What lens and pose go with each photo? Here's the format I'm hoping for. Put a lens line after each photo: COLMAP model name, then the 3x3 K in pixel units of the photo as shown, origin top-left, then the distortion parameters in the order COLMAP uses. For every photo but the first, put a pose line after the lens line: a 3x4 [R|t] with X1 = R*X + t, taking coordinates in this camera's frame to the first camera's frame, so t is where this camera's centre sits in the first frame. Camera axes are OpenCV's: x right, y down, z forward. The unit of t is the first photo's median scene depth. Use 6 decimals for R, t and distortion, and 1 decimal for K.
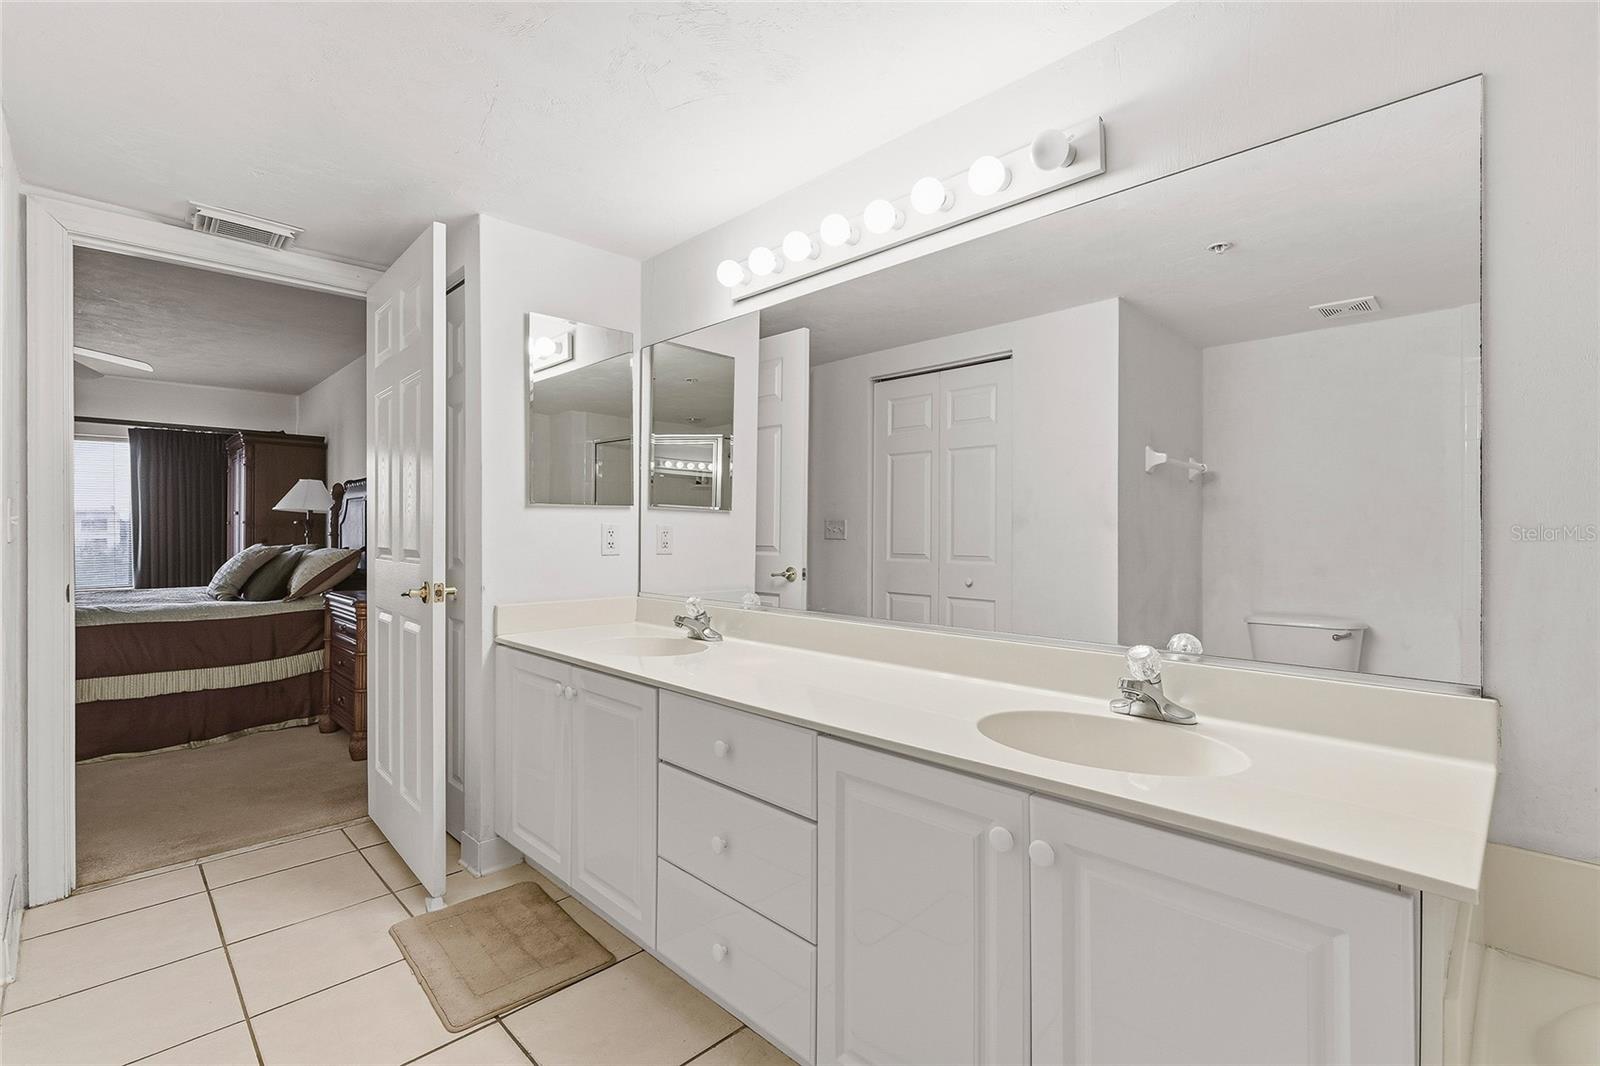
lens RADIAL K [[726.9, 0, 809.9], [0, 726.9, 534.6], [0, 0, 1]] dist [0.000599, 0.000305]
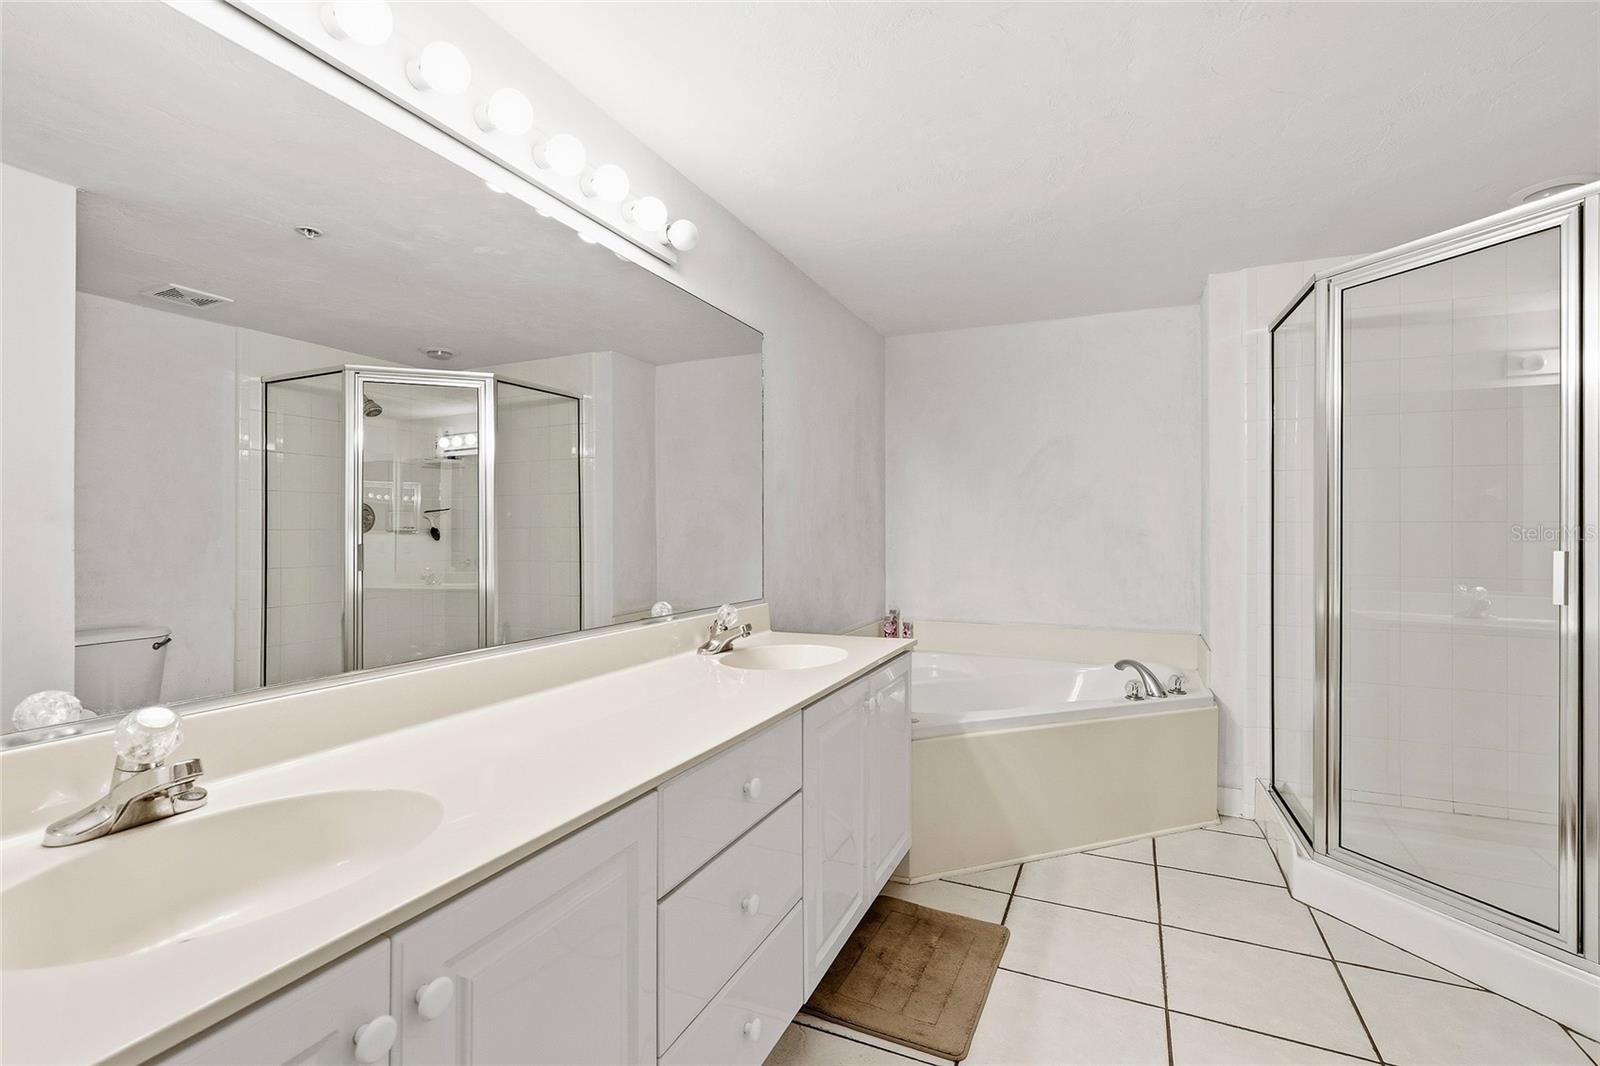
lens RADIAL K [[726.9, 0, 807.3], [0, 726.9, 536.2], [0, 0, 1]] dist [0.000599, 0.000305]
pose [[-0.355409, -0.007984, 0.934677, -0.455153], [-0.007948, 0.999953, 0.005519, -0.009463], [-0.934677, -0.005467, -0.355455, 0.591918]]
